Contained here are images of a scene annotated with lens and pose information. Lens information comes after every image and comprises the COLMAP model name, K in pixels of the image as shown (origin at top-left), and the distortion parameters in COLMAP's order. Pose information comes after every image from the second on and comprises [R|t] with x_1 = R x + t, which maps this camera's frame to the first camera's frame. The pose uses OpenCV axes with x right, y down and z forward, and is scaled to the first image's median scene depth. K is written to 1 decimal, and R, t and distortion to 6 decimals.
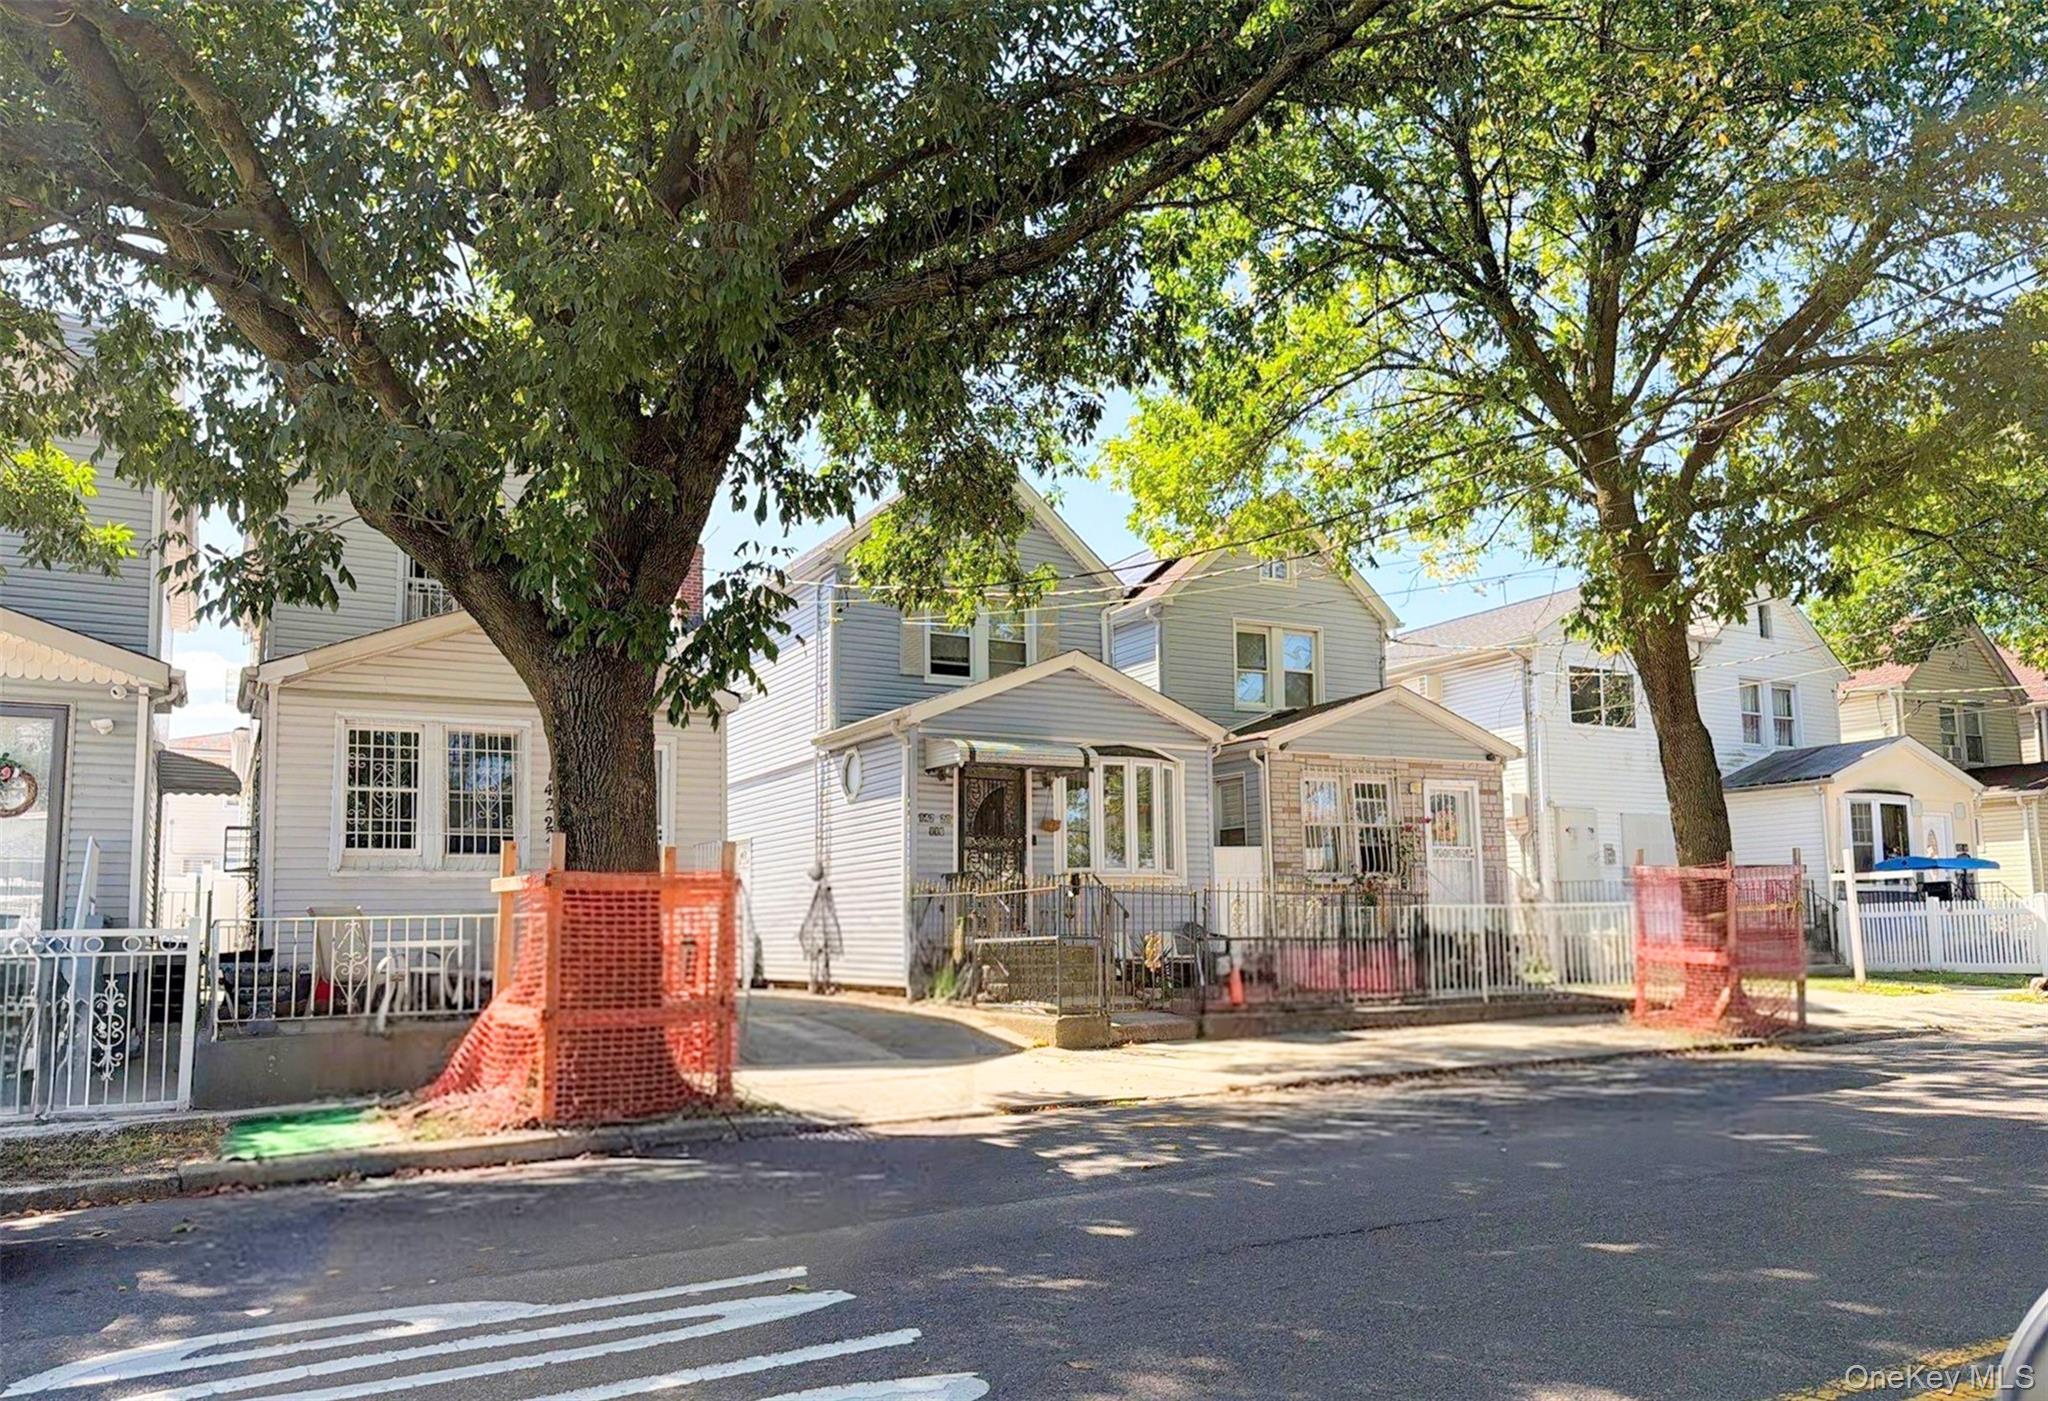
lens RADIAL K [[1521.4, 0, 1058.7], [0, 1521.4, 732.3], [0, 0, 1]] dist [0.039333, -0.000200]
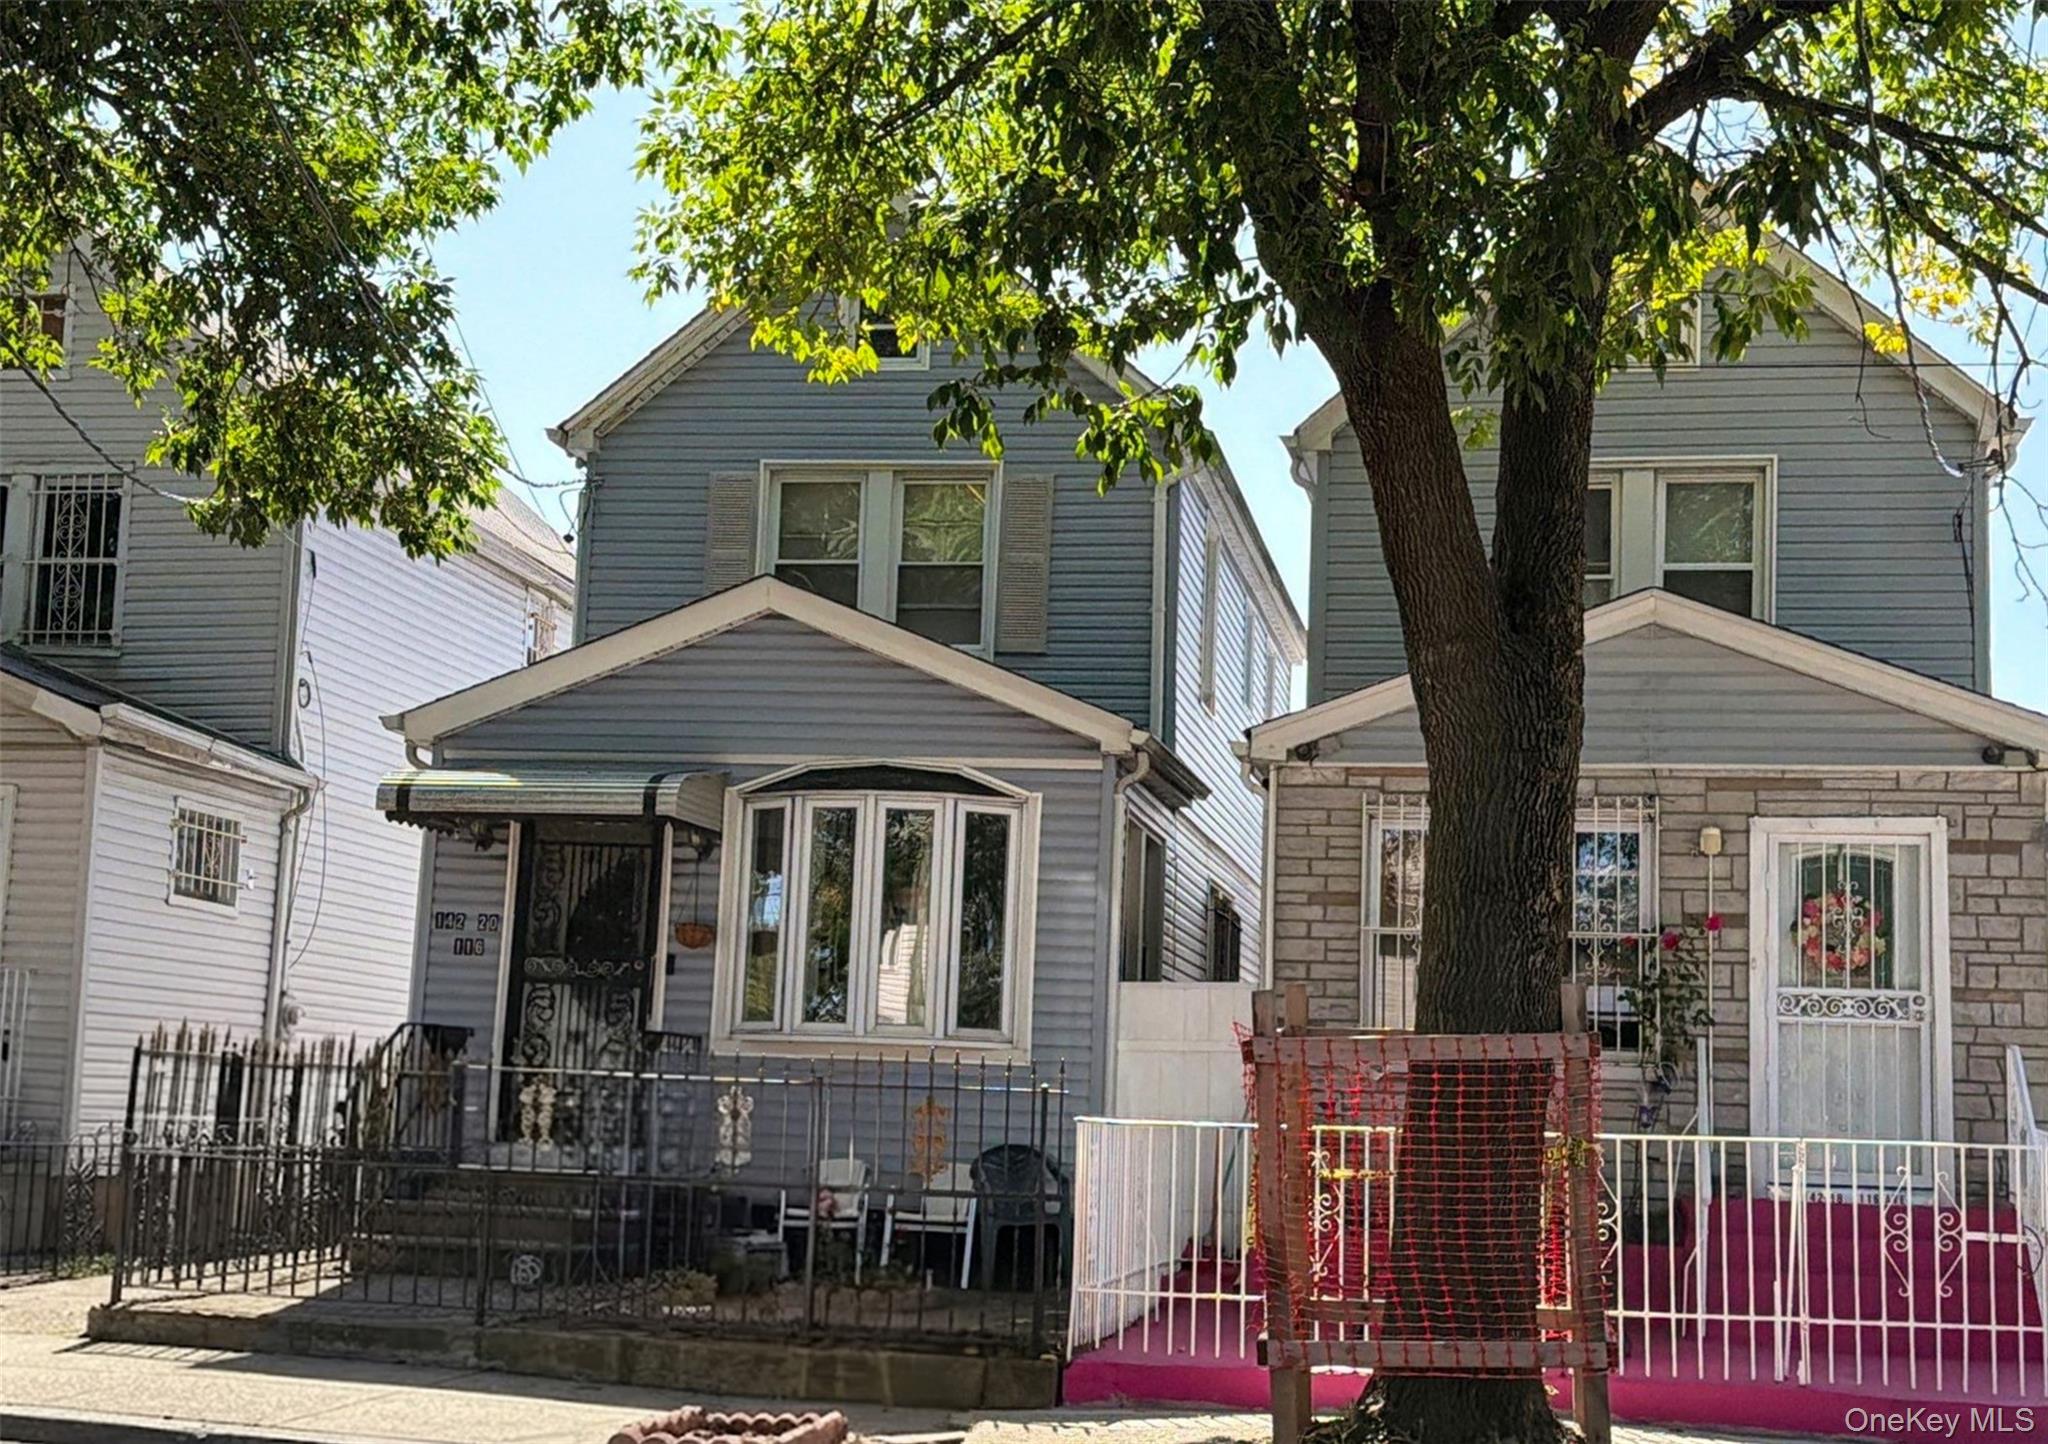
lens RADIAL K [[2827.3, 0, 1024.0], [0, 2827.3, 722.0], [0, 0, 1]] dist [0.163271, -0.639278]
pose [[0.768925, -0.053051, -0.637134, 0.667484], [0.038623, 0.998586, -0.036536, 0.030113], [0.638171, 0.003485, 0.769887, 0.359316]]
